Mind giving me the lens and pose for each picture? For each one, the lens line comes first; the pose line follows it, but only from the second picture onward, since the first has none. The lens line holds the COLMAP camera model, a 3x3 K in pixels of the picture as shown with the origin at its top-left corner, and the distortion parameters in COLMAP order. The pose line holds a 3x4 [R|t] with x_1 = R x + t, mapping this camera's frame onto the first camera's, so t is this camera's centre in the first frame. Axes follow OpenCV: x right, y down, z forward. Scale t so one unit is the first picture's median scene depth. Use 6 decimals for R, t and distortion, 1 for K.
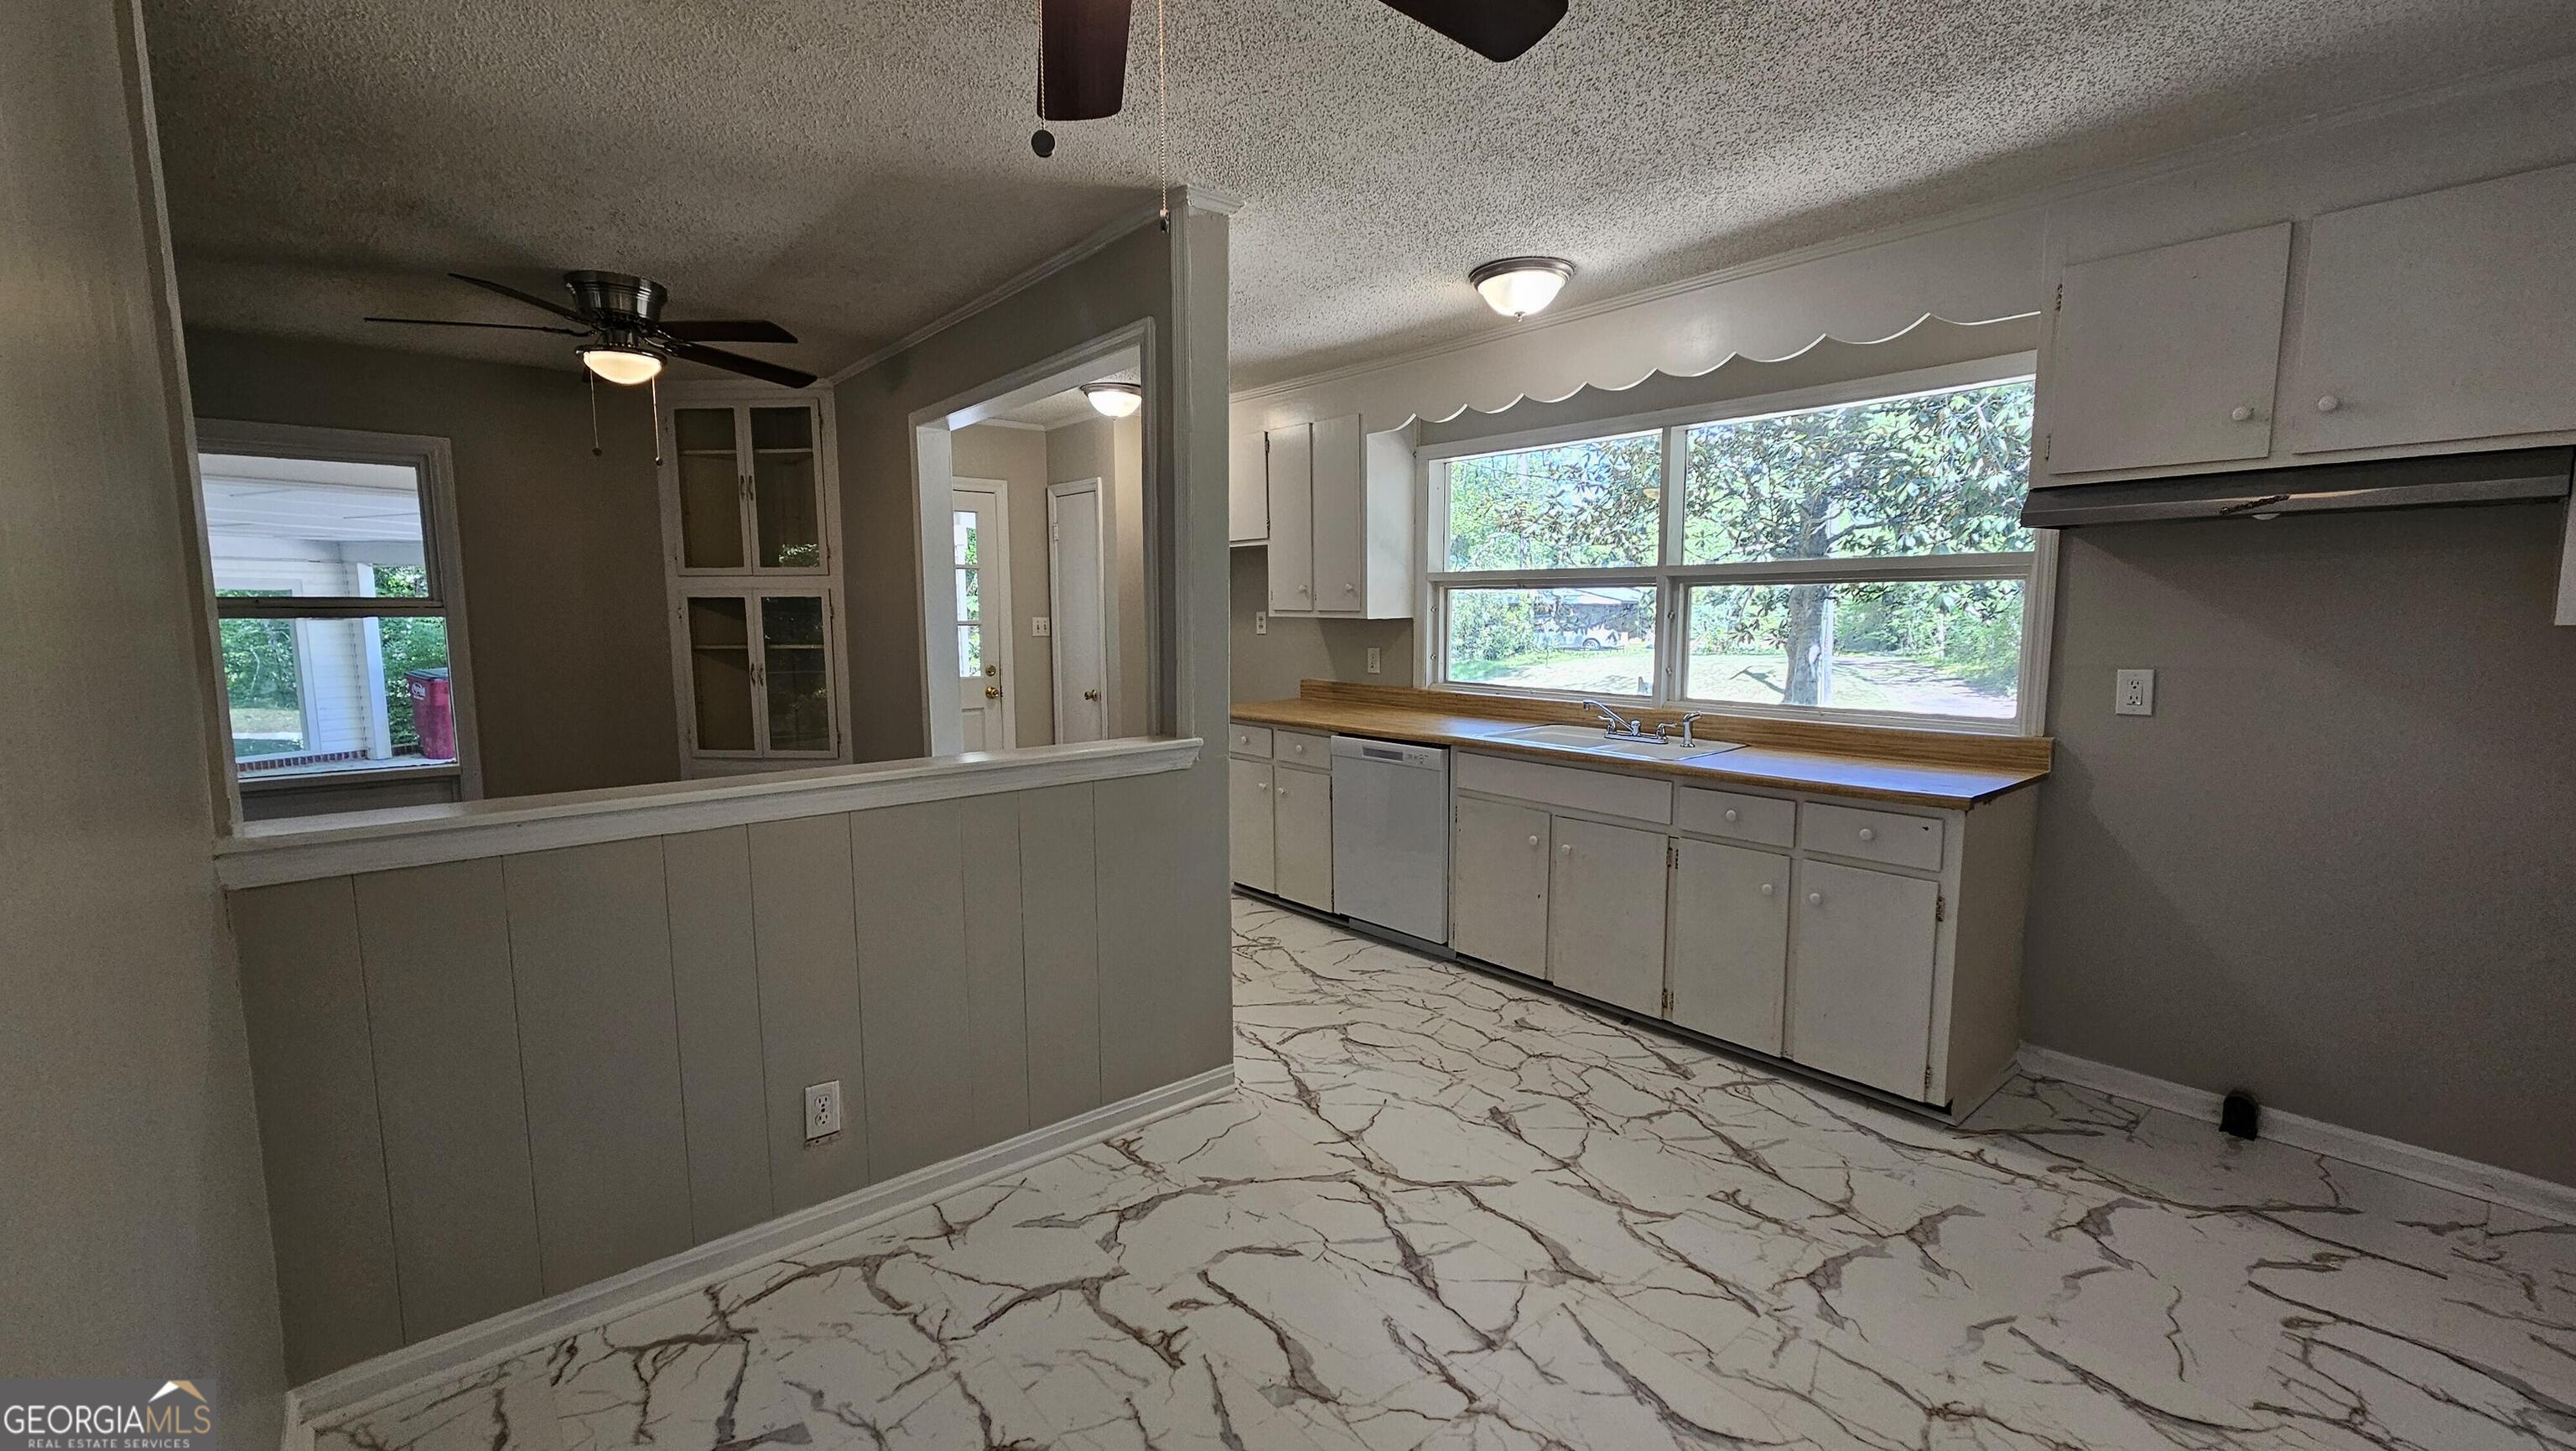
lens RADIAL K [[1059.8, 0, 1281.7], [0, 1059.8, 727.7], [0, 0, 1]] dist [-0.000527, 0.000228]
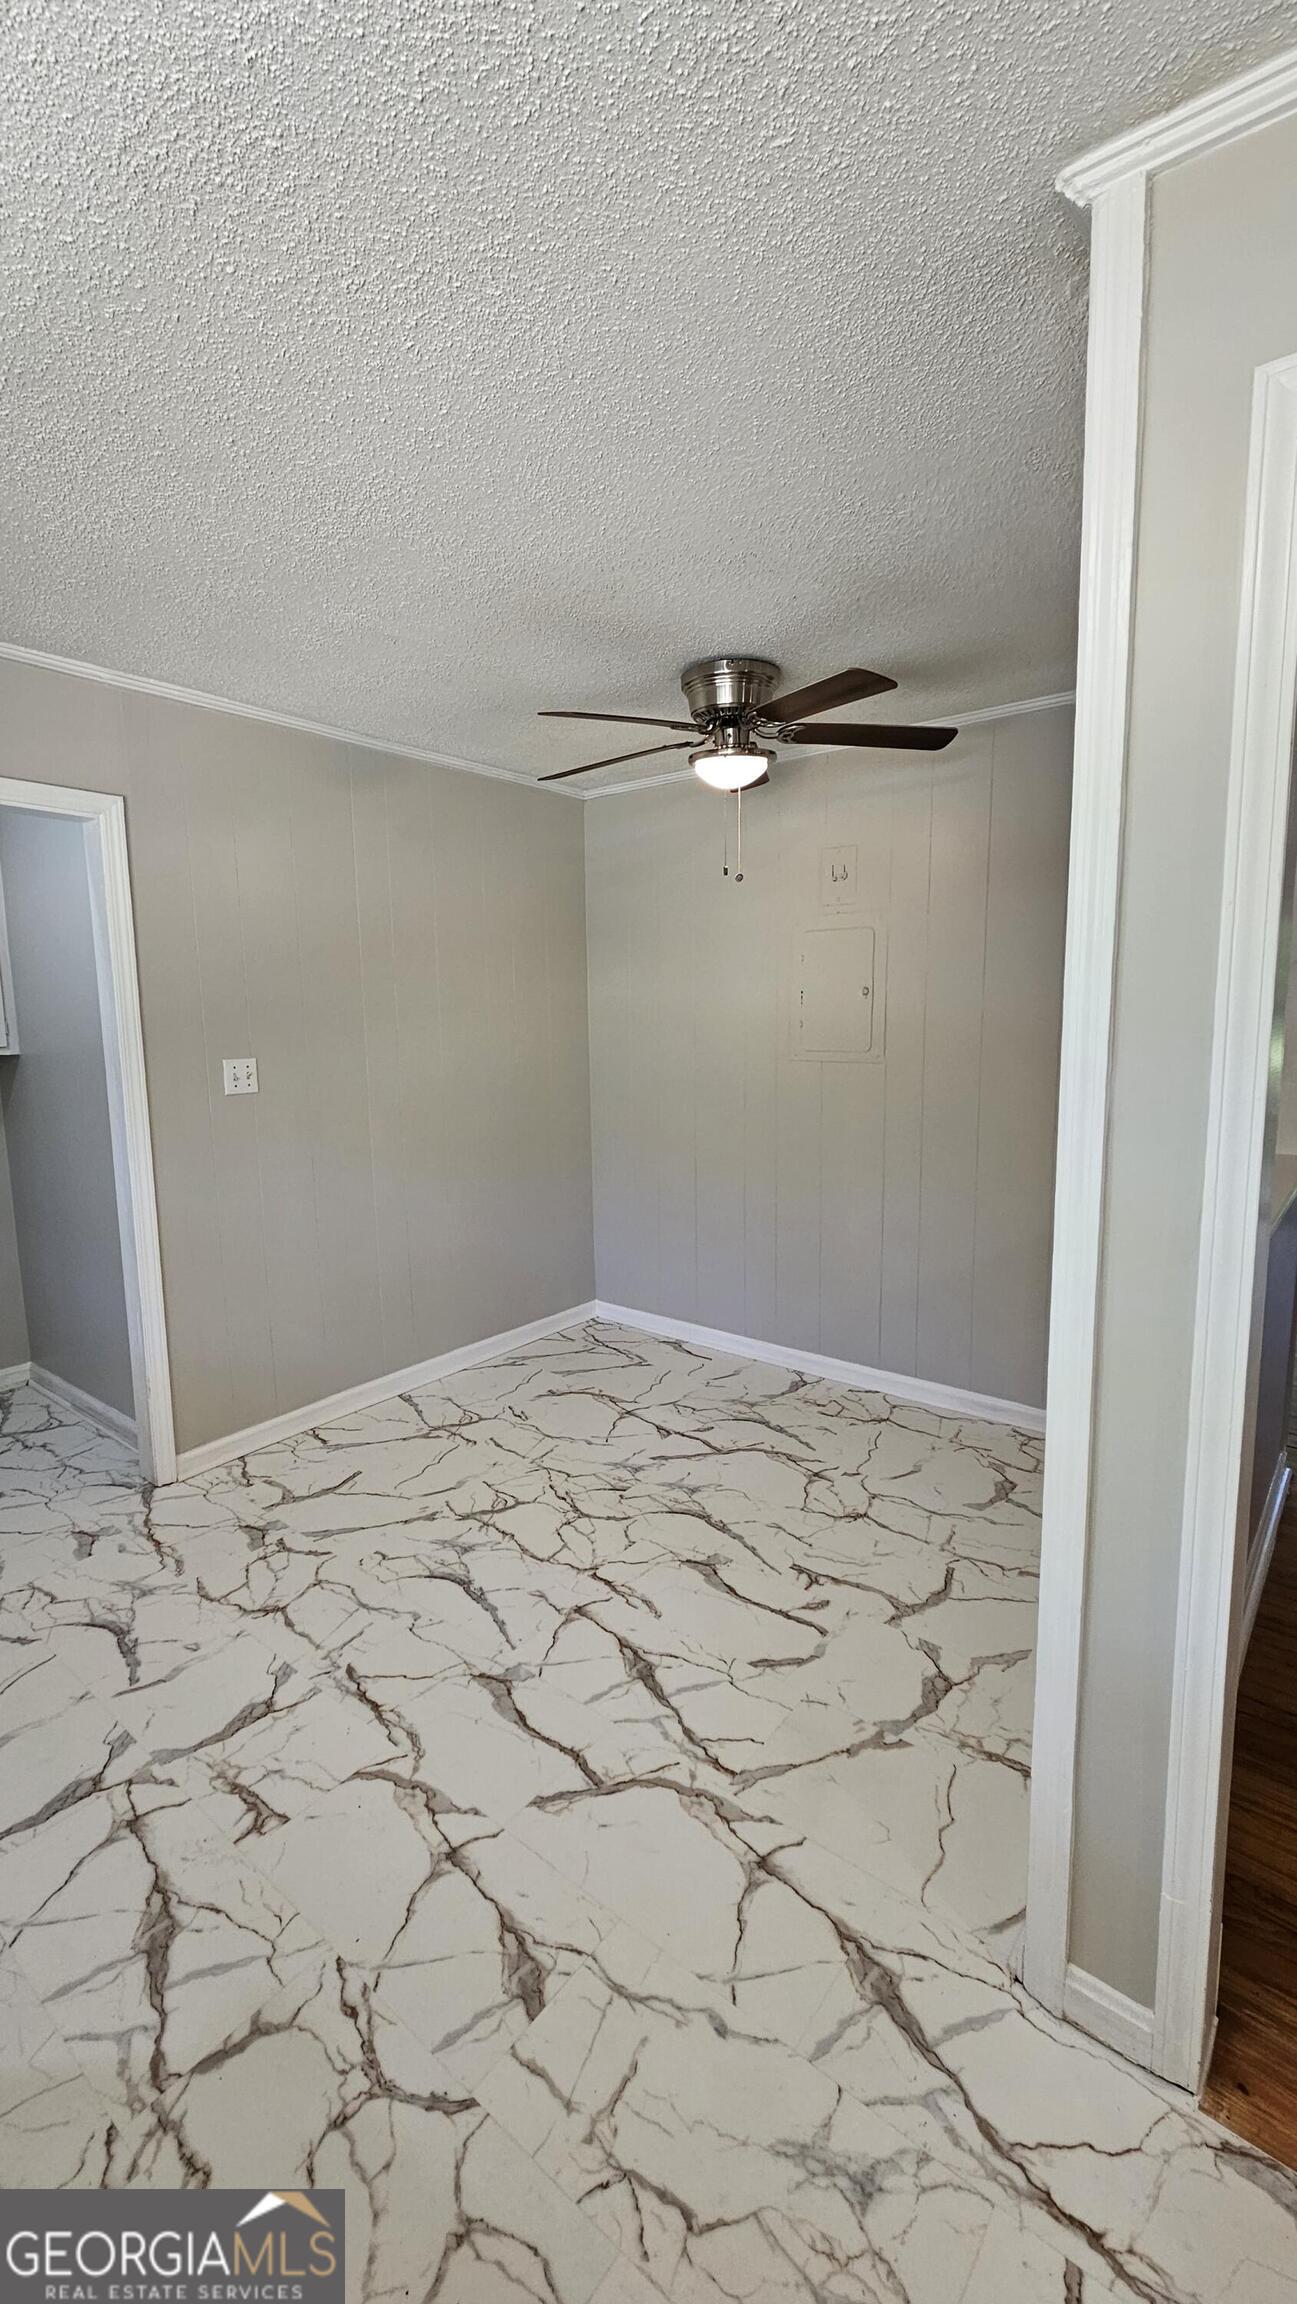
lens RADIAL K [[947.5, 0, 638.9], [0, 947.5, 1140.6], [0, 0, 1]] dist [0.001751, 0.000739]
pose [[-0.980434, 0.048206, -0.190856, 0.231579], [-0.001522, 0.967666, 0.252231, -0.202433], [0.196844, 0.247586, -0.948659, 1.437761]]
